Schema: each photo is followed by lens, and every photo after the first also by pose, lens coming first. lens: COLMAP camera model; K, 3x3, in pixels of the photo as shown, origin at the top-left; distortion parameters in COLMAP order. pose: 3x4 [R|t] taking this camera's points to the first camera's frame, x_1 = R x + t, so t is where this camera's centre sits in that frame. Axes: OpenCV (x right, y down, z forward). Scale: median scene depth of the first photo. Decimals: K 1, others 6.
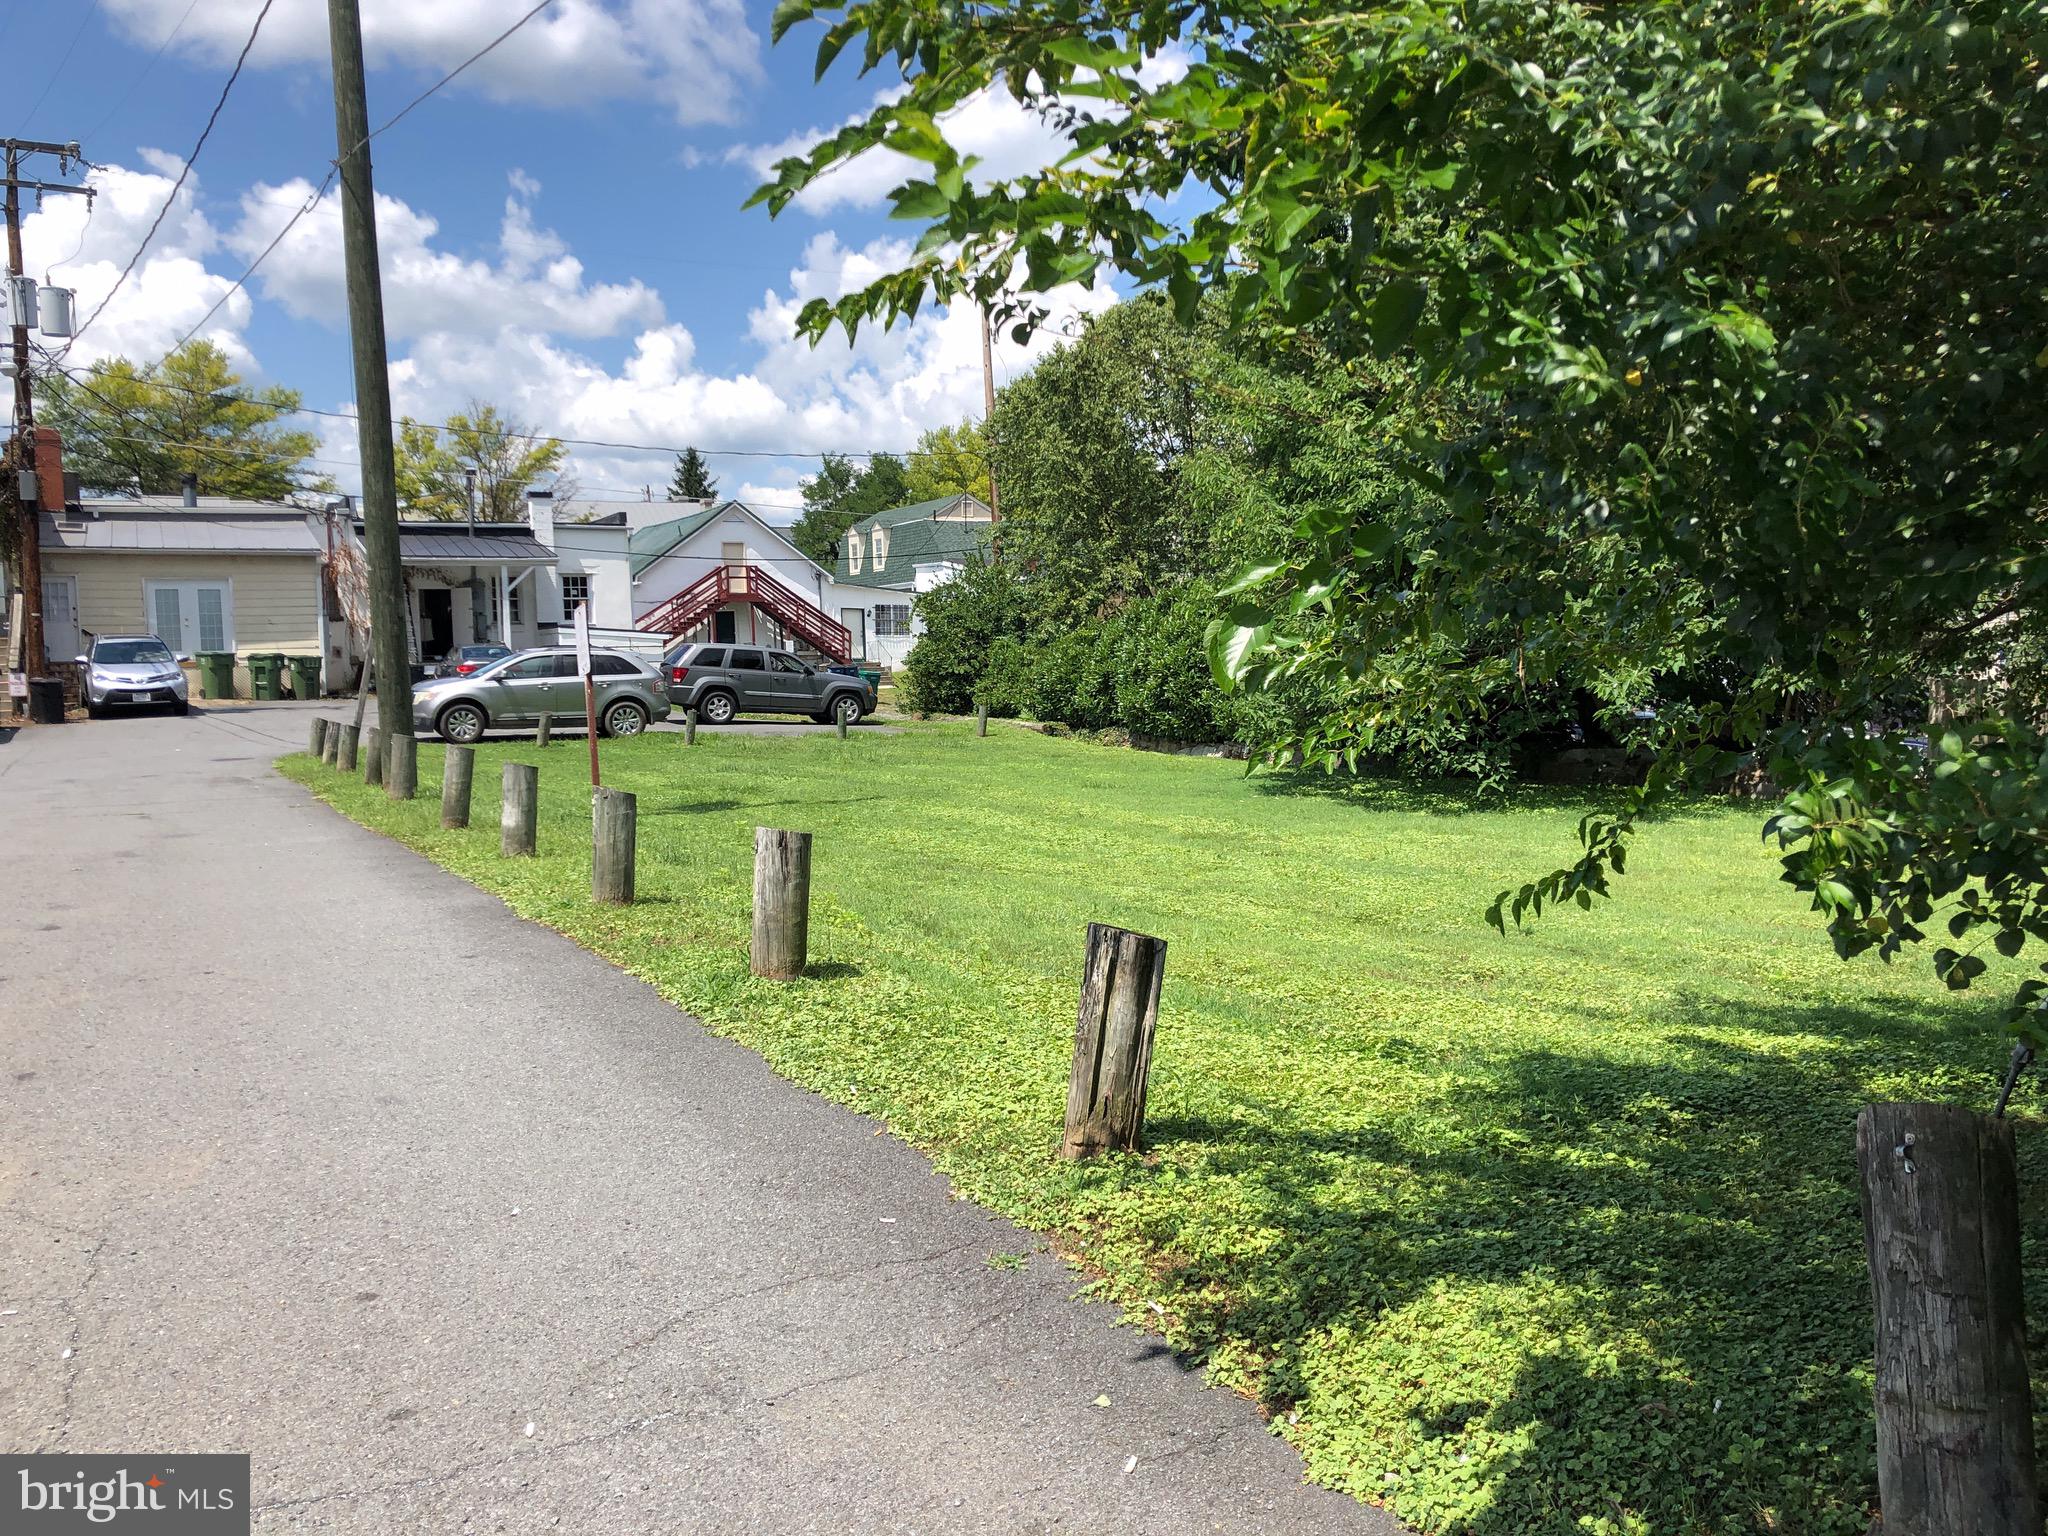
lens RADIAL K [[1679.9, 0, 1021.2], [0, 1679.9, 772.5], [0, 0, 1]] dist [0.031270, -0.036767]
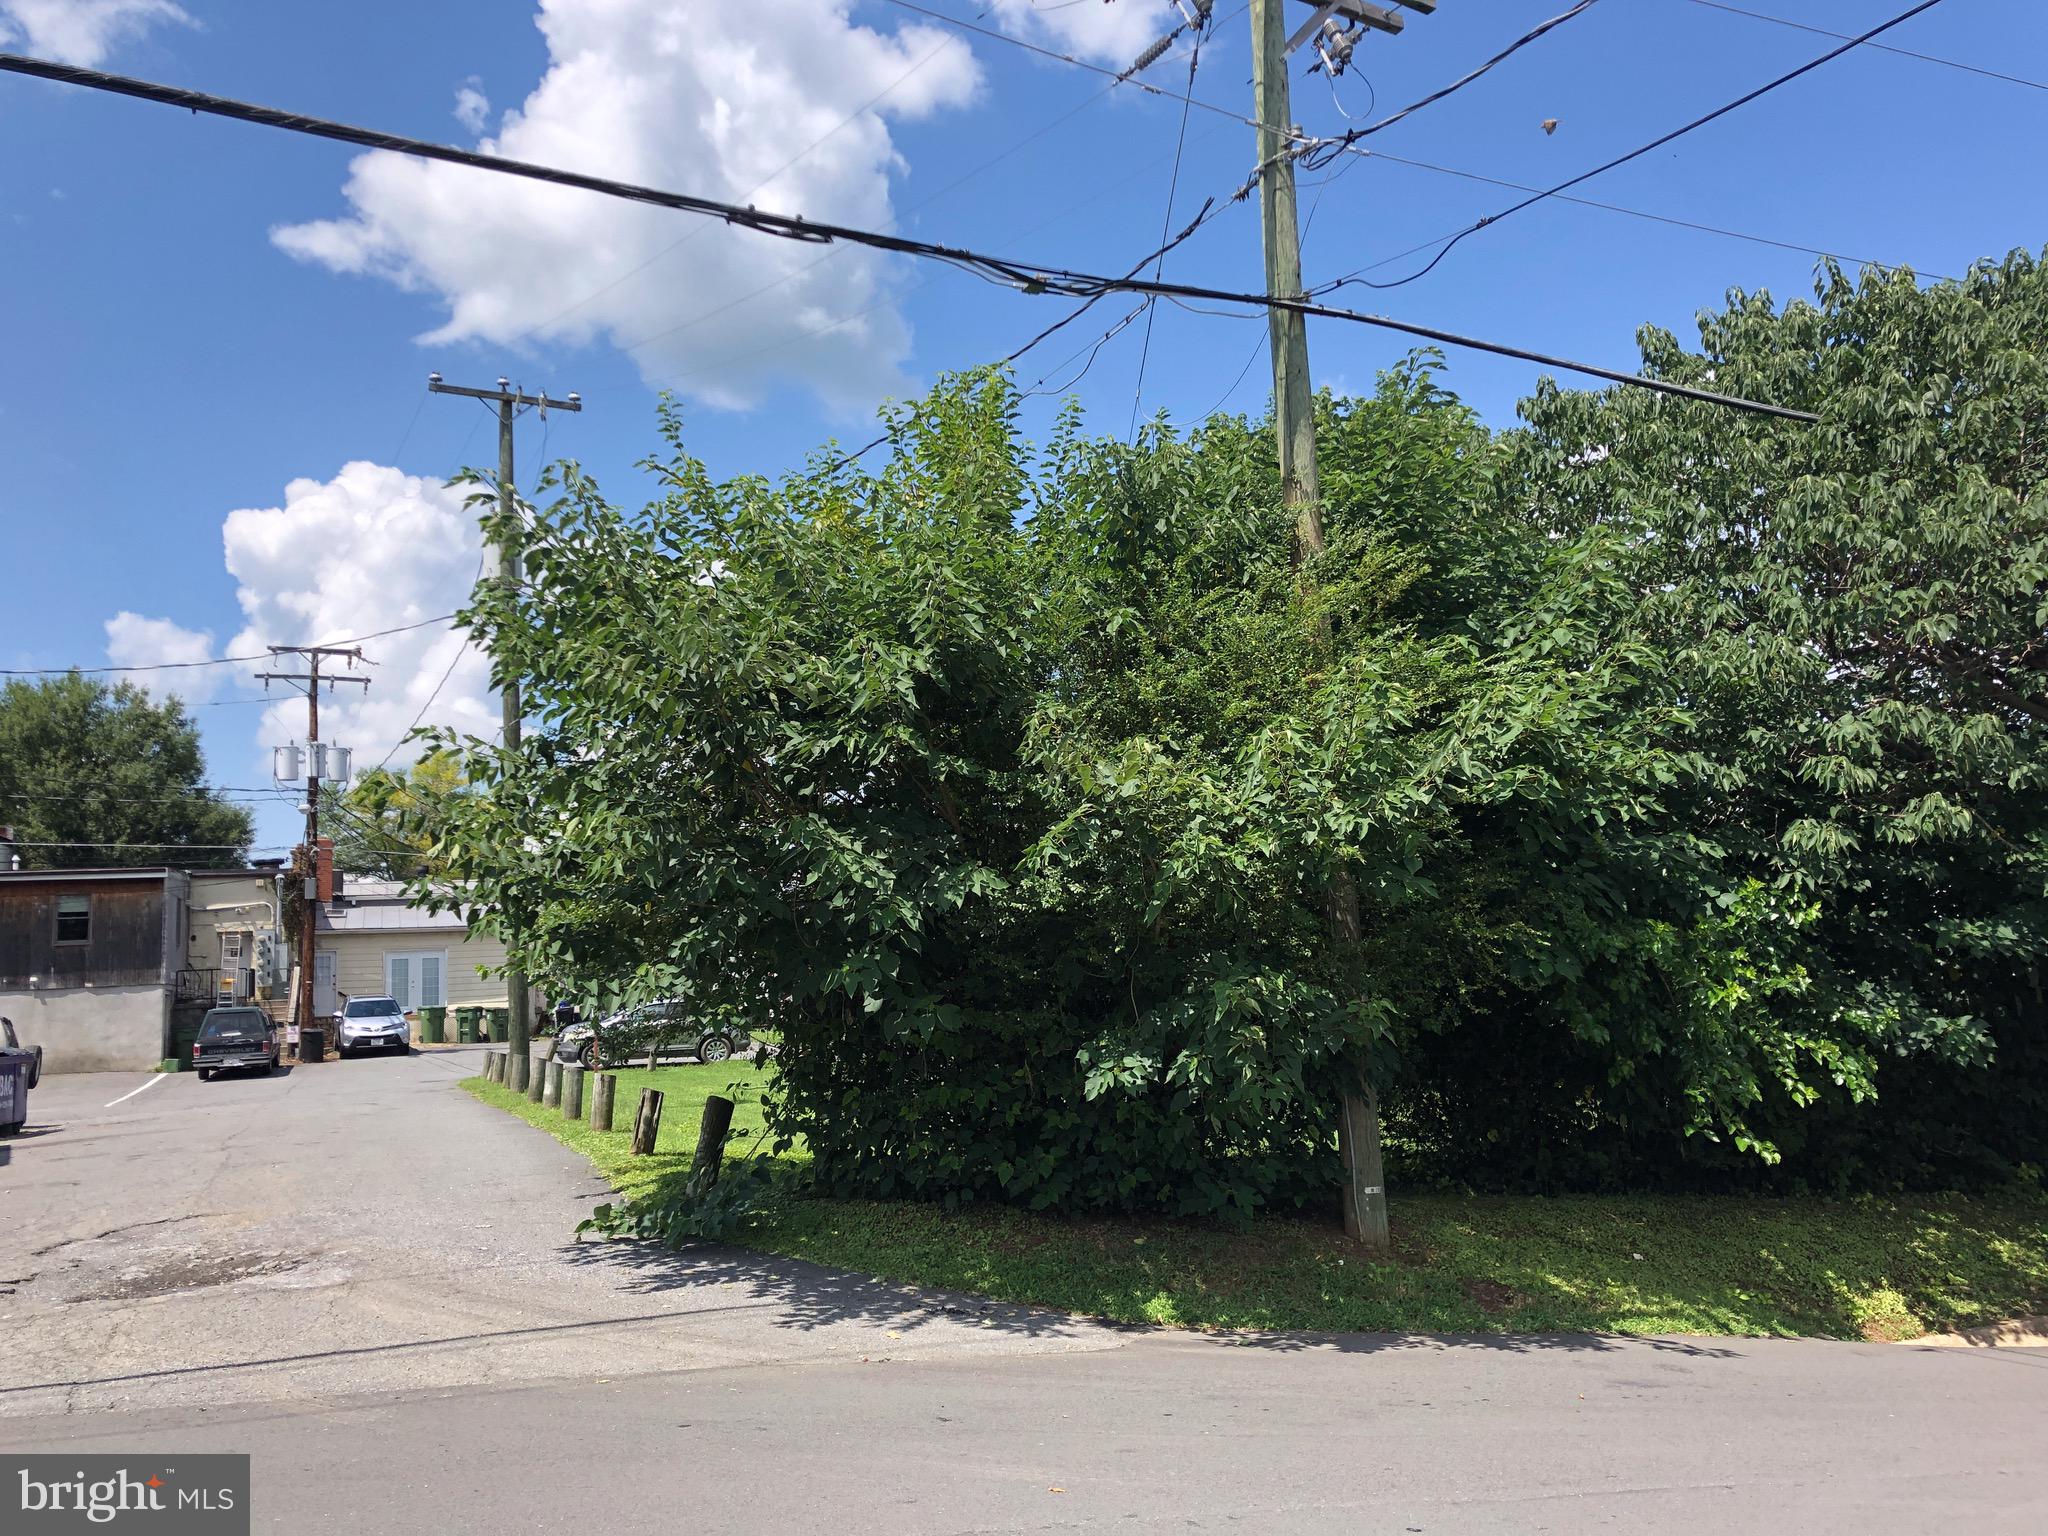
lens RADIAL K [[1679.9, 0, 990.6], [0, 1679.9, 752.8], [0, 0, 1]] dist [0.031270, -0.036767]
pose [[0.991737, -0.039077, -0.122190, 0.137403], [0.013016, 0.978214, -0.207190, 0.015016], [0.127625, 0.203888, 0.970640, -0.290162]]
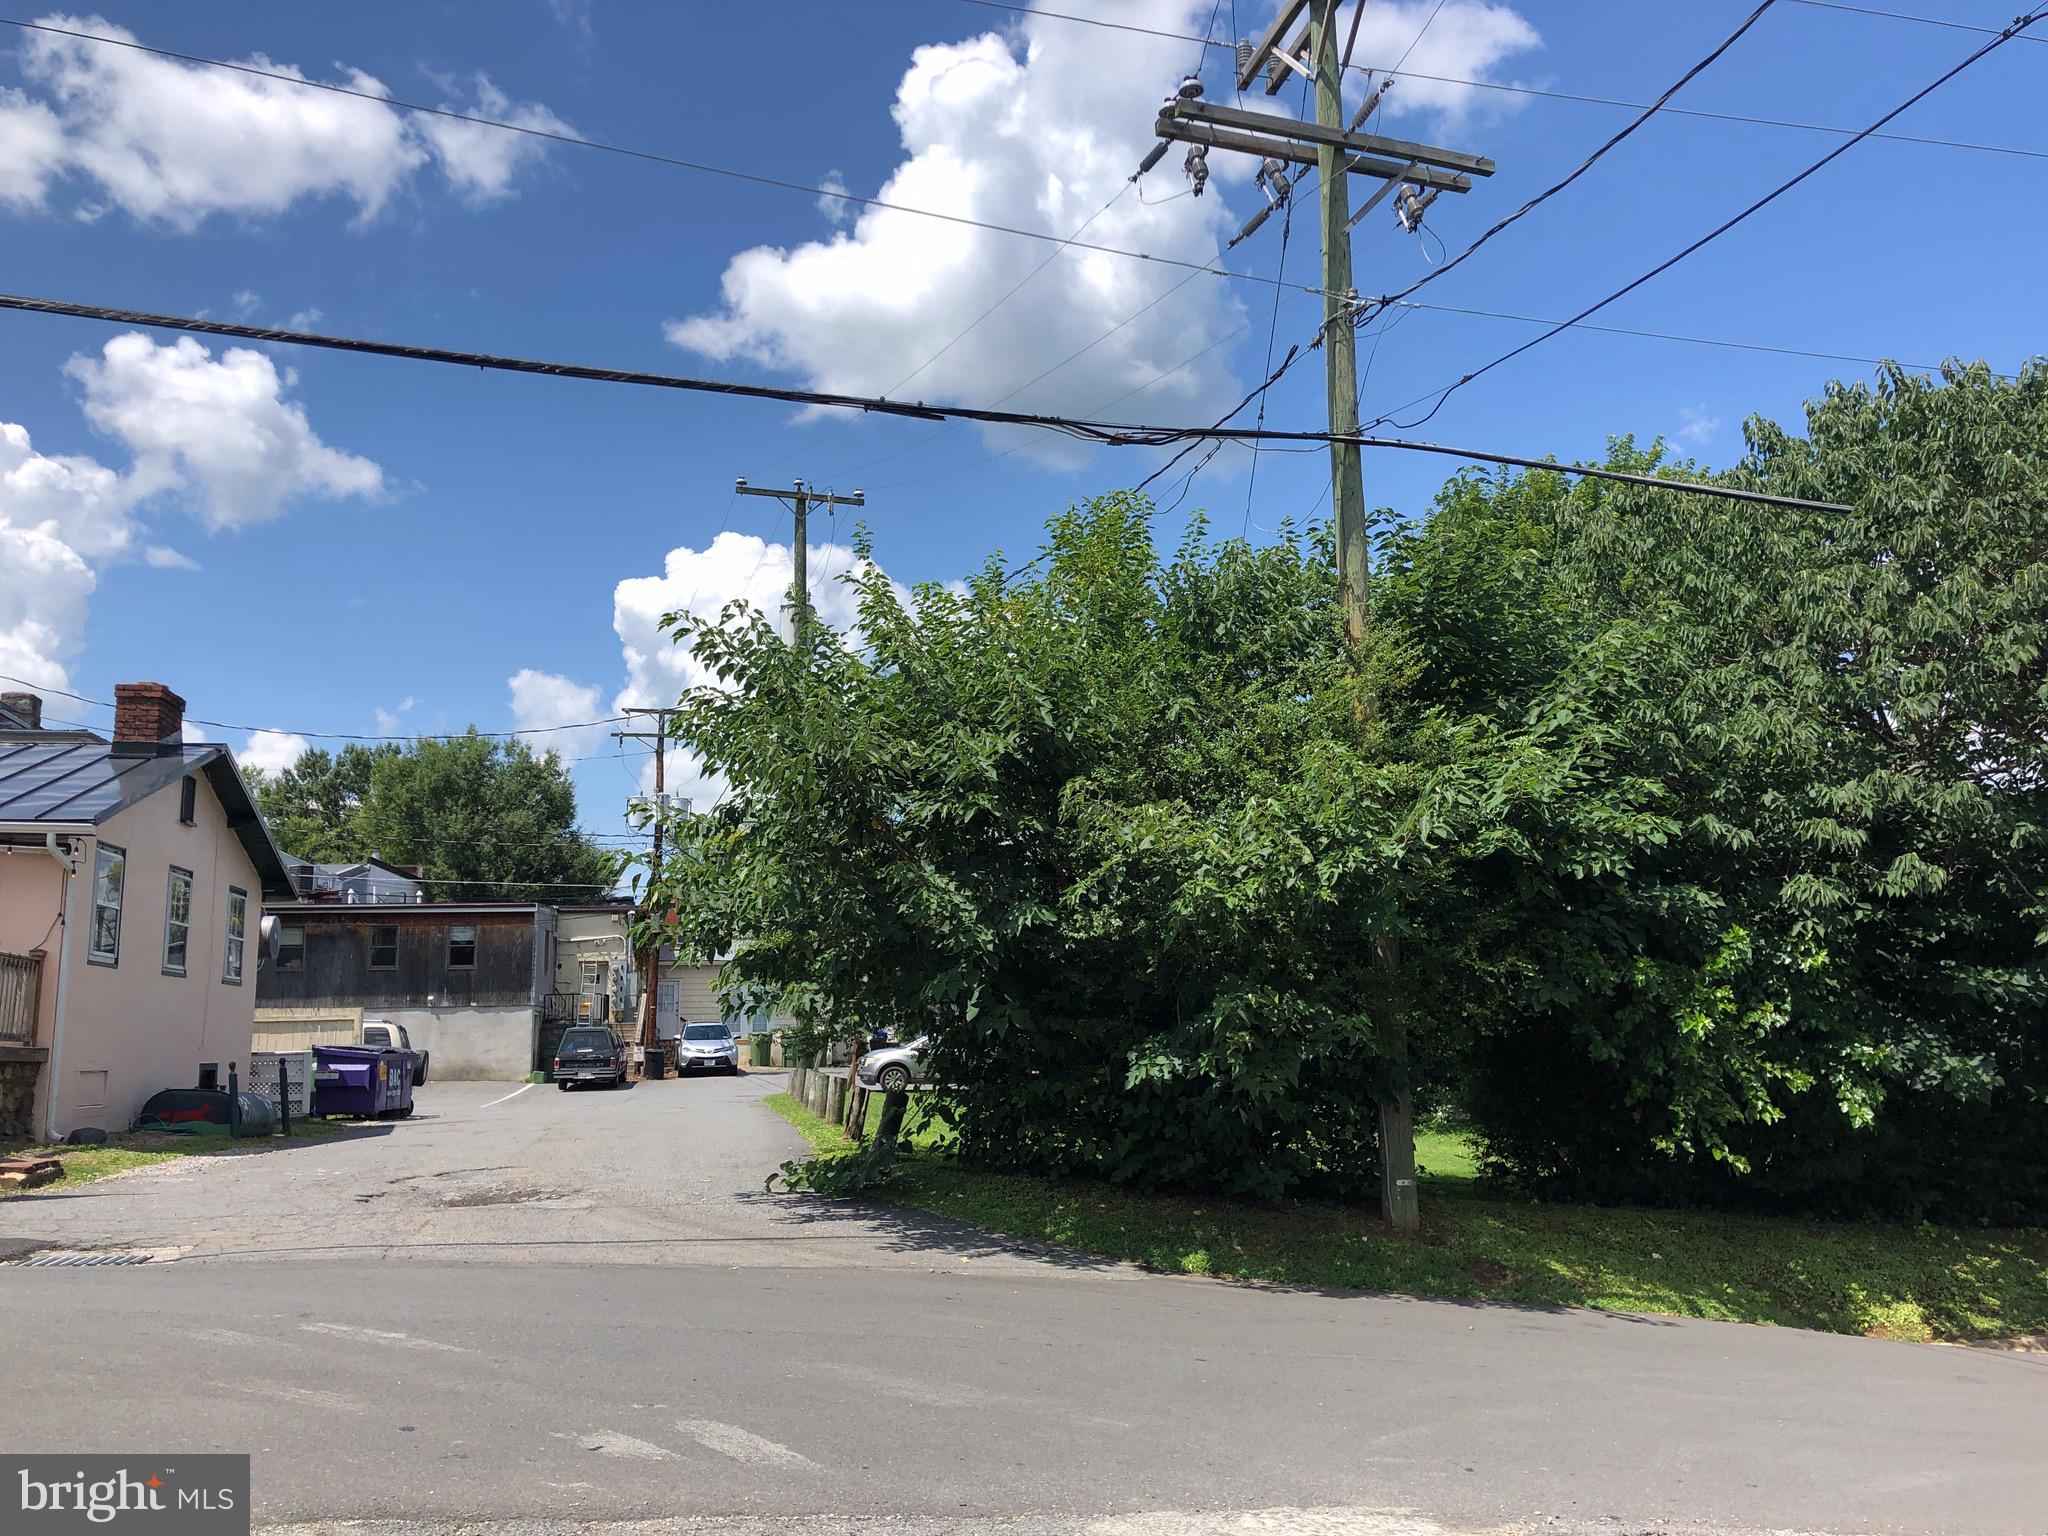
lens RADIAL K [[1679.9, 0, 997.6], [0, 1679.9, 766.1], [0, 0, 1]] dist [0.031270, -0.036767]
pose [[0.946987, -0.043271, -0.318345, 0.211476], [-0.031595, 0.973542, -0.226313, 0.029496], [0.319715, 0.224374, 0.920564, -0.358783]]
